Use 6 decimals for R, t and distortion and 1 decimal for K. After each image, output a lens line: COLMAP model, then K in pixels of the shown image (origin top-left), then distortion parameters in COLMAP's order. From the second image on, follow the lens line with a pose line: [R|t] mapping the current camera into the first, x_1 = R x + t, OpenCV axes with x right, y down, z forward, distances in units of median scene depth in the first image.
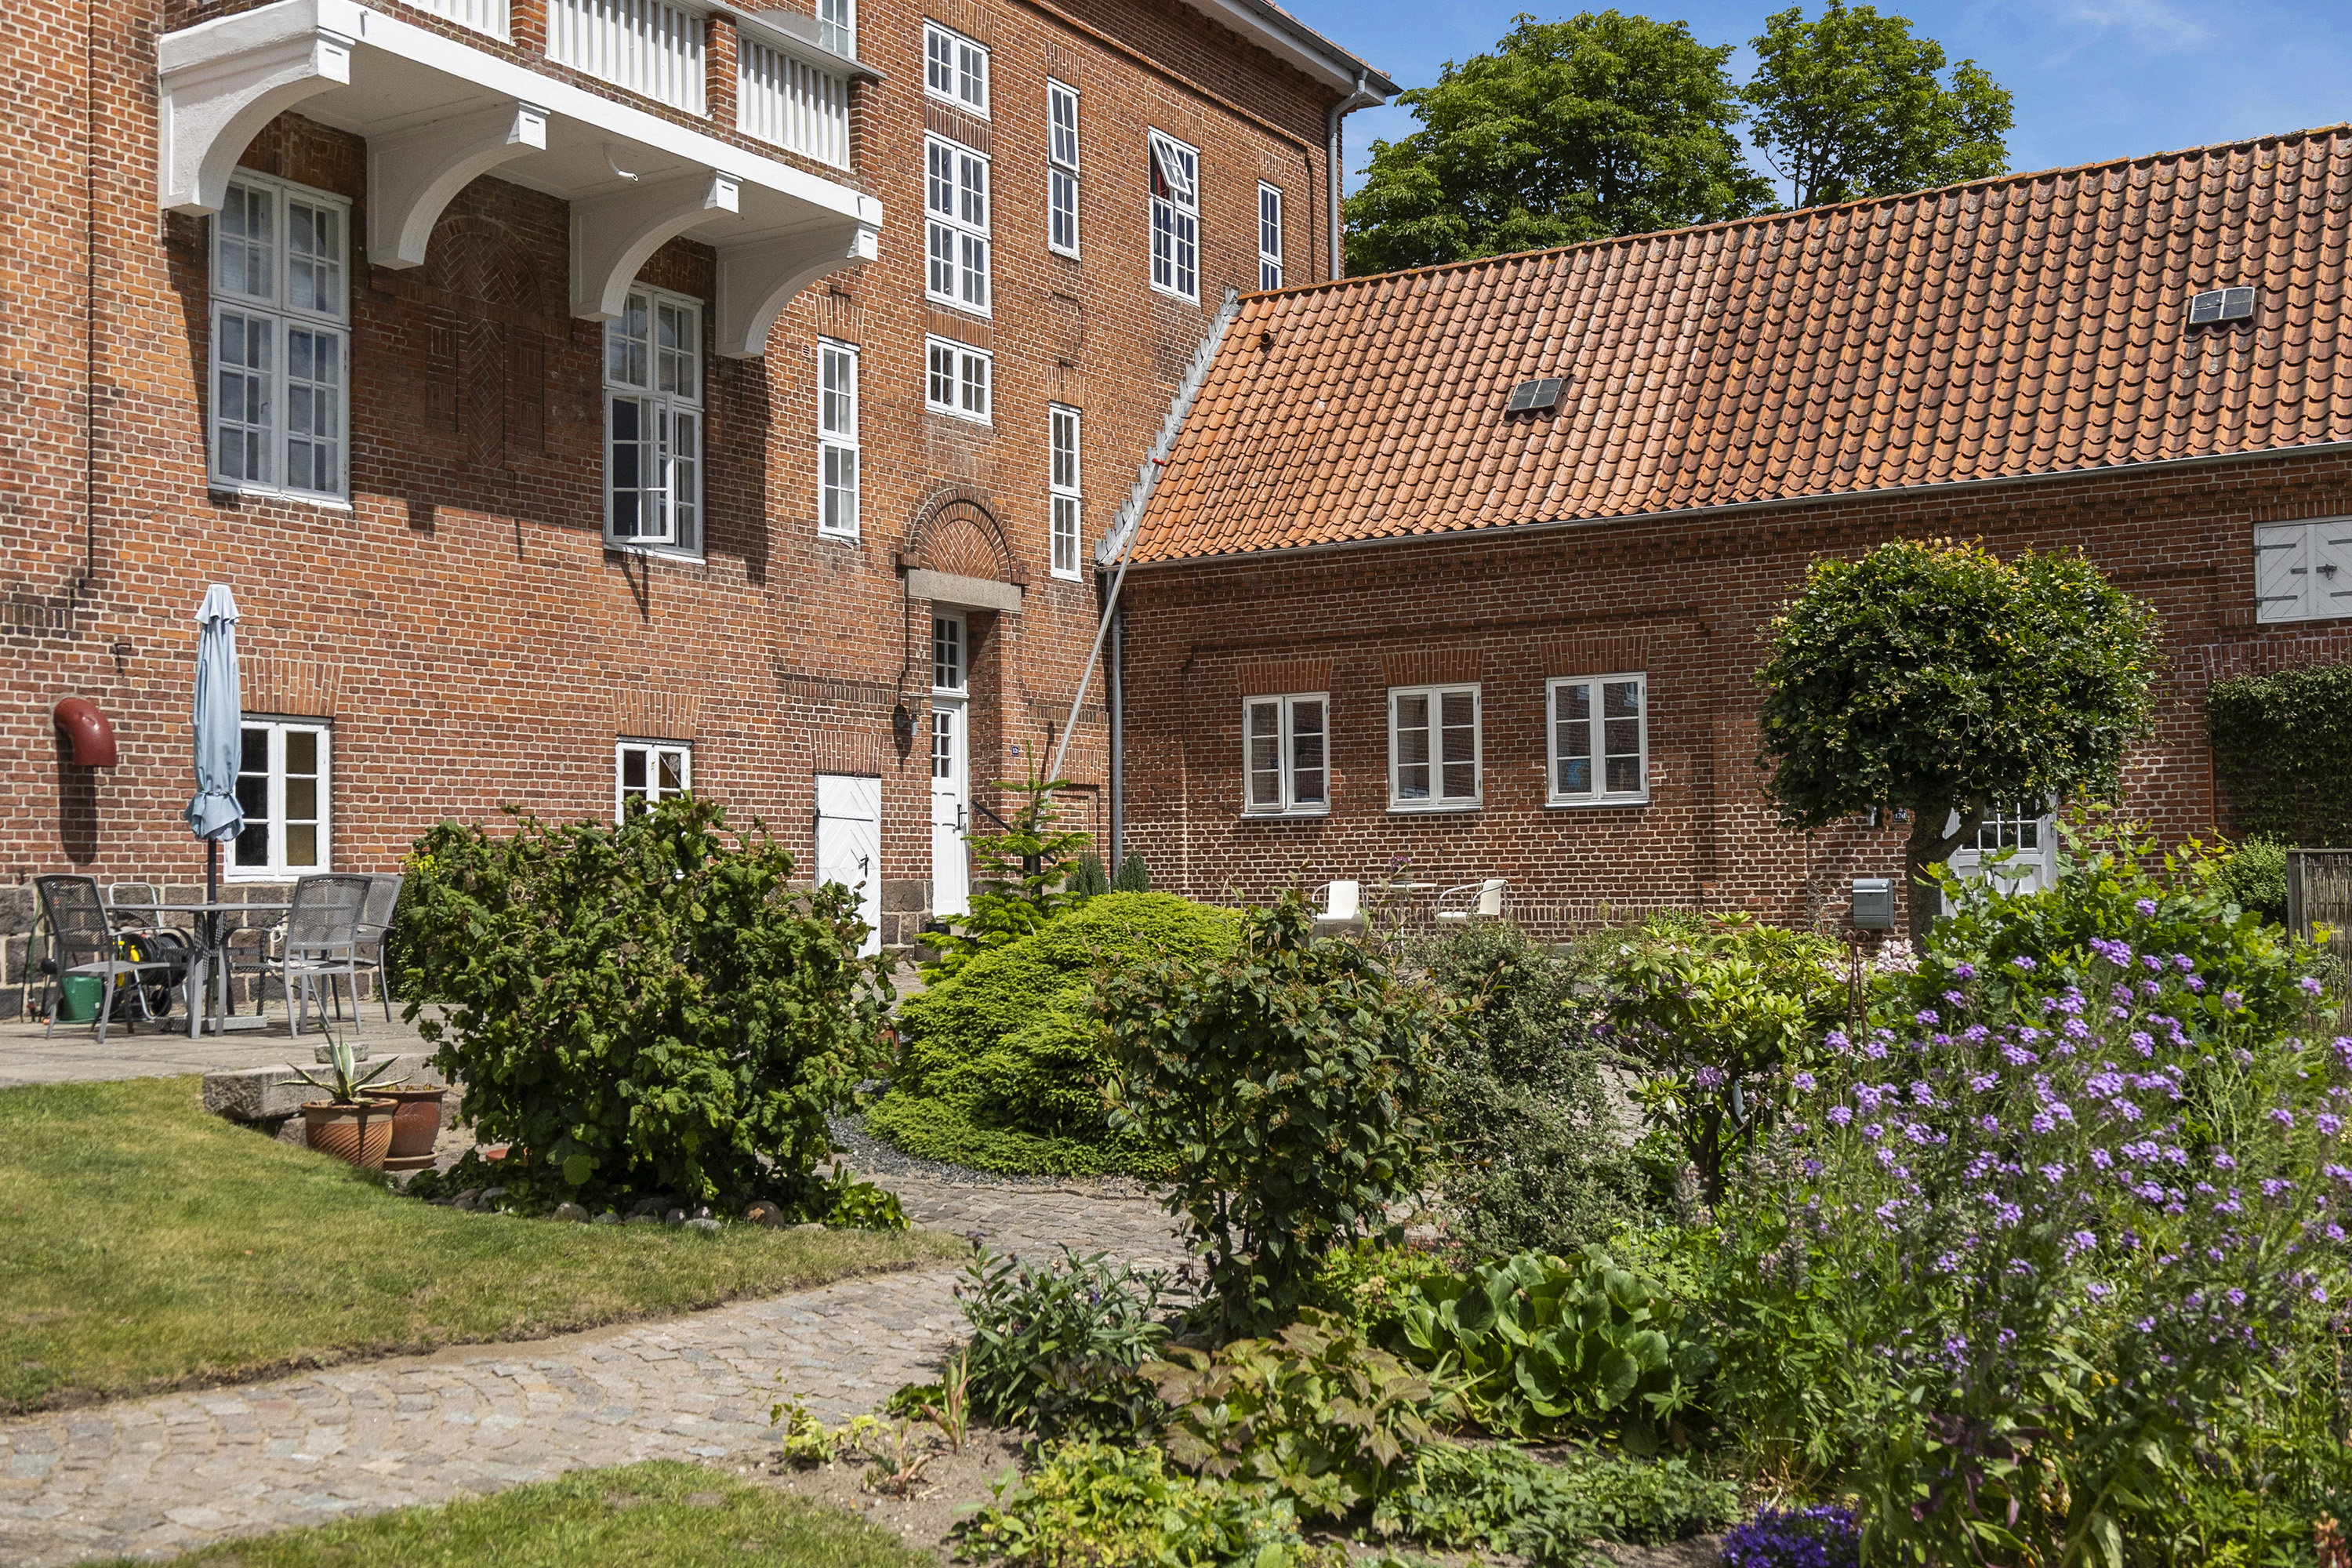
lens RADIAL K [[2635.4, 0, 1176.0], [0, 2635.4, 784.0], [0, 0, 1]] dist [0.010040, 0.007071]
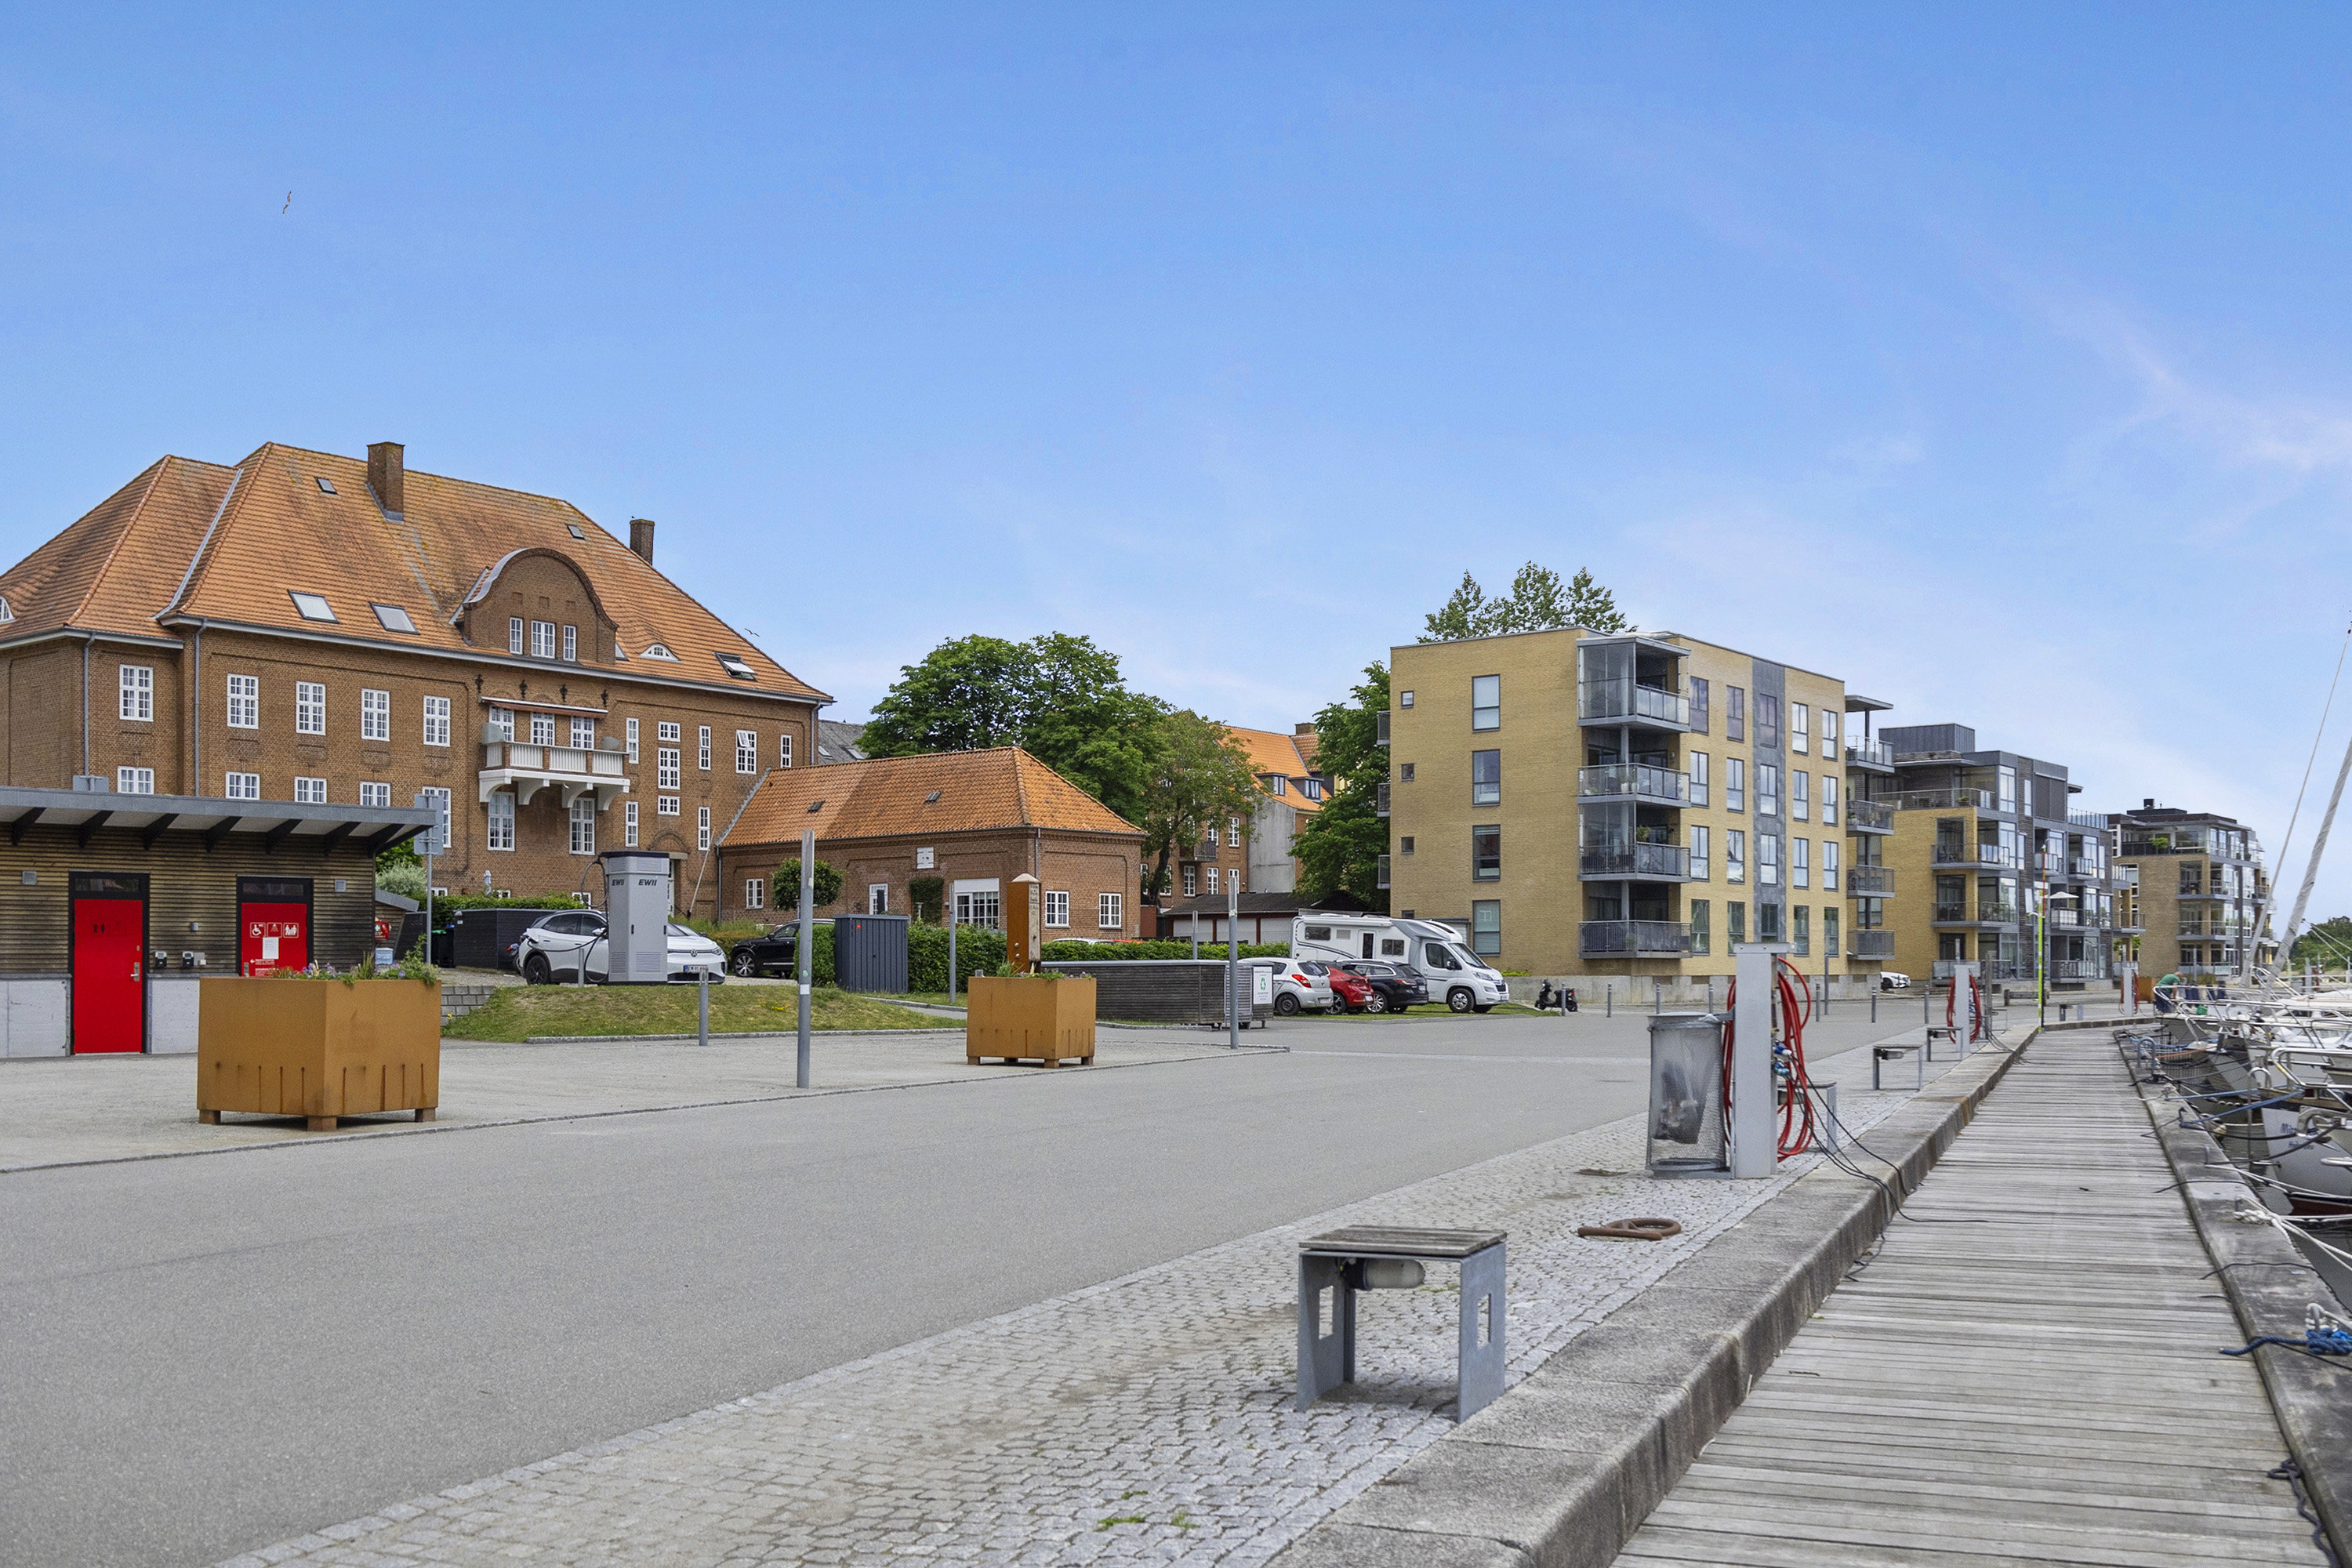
lens RADIAL K [[2314.7, 0, 1176.0], [0, 2314.7, 784.0], [0, 0, 1]] dist [0.000235, 0.003611]
pose [[0.993040, -0.000603, -0.117772, 1.176903], [-0.004657, 0.999004, -0.044383, -0.025952], [0.117682, 0.044622, 0.992048, -2.628478]]
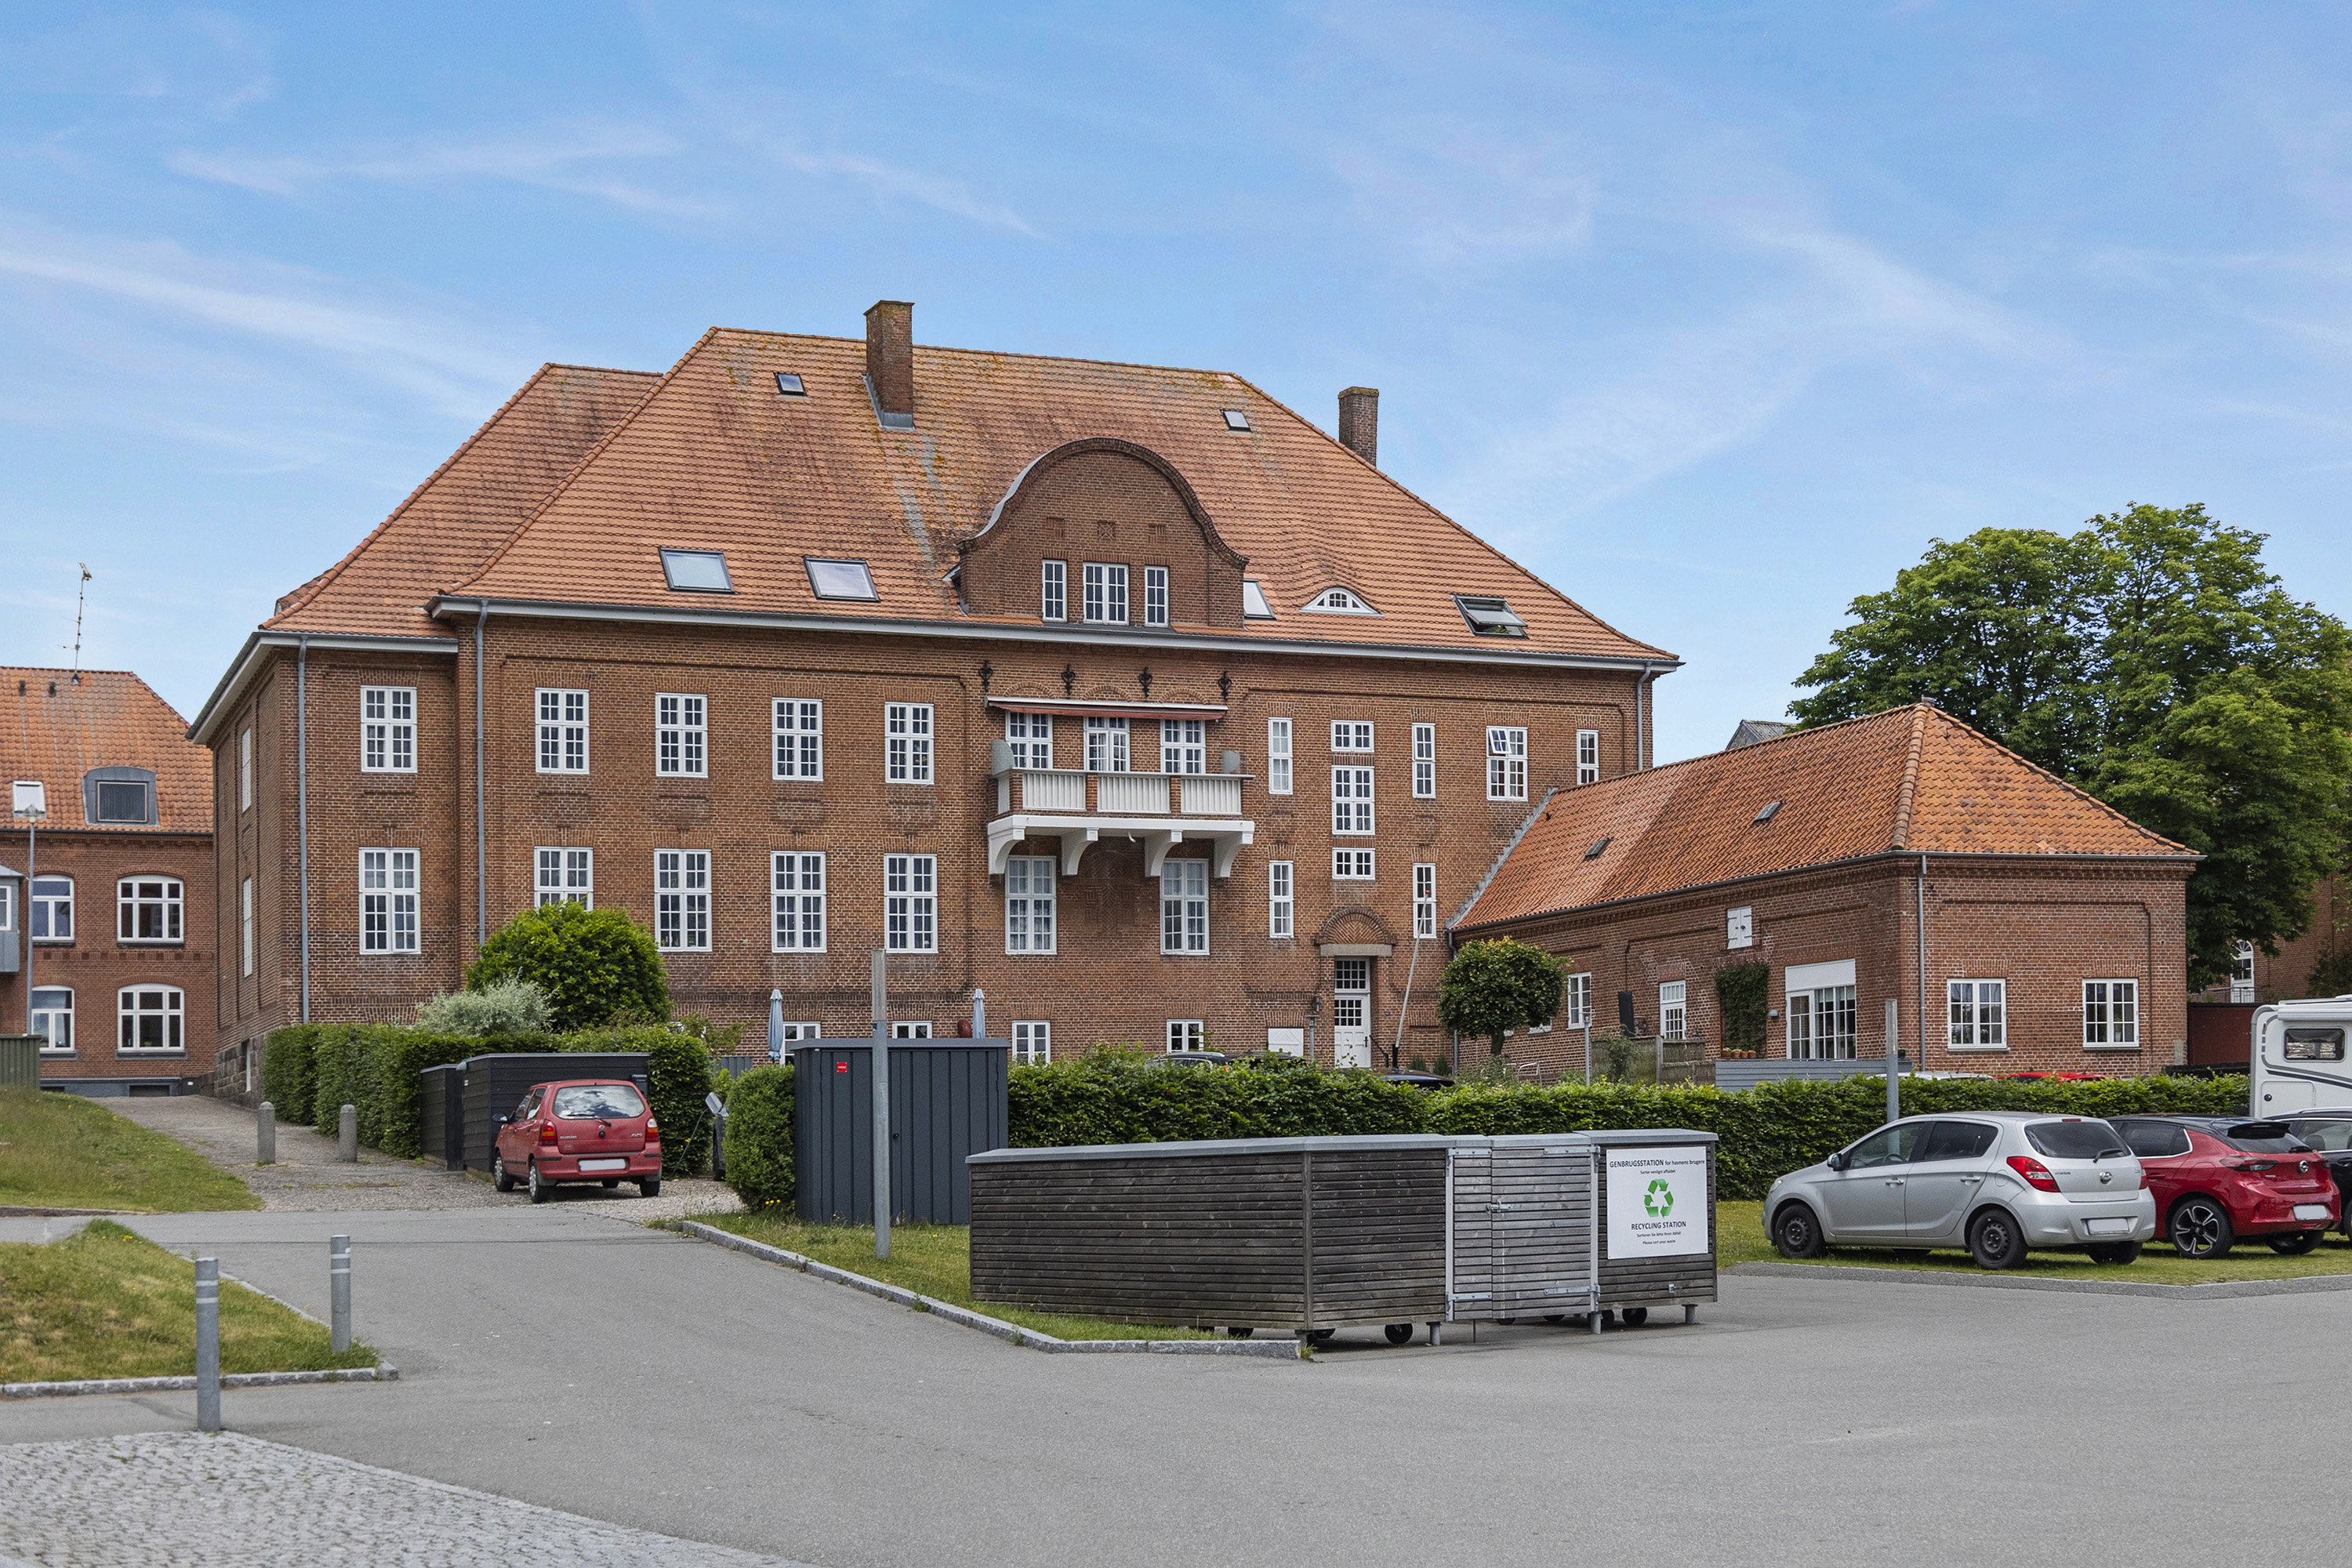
lens RADIAL K [[3087.8, 0, 1108.8], [0, 3087.8, 1021.8], [0, 0, 1]] dist [0.001323, 0.051277]
pose [[0.811435, -0.034021, -0.583452, 1.413241], [0.036953, 0.999293, -0.006877, 0.005291], [0.583274, -0.015980, 0.812118, -1.480356]]
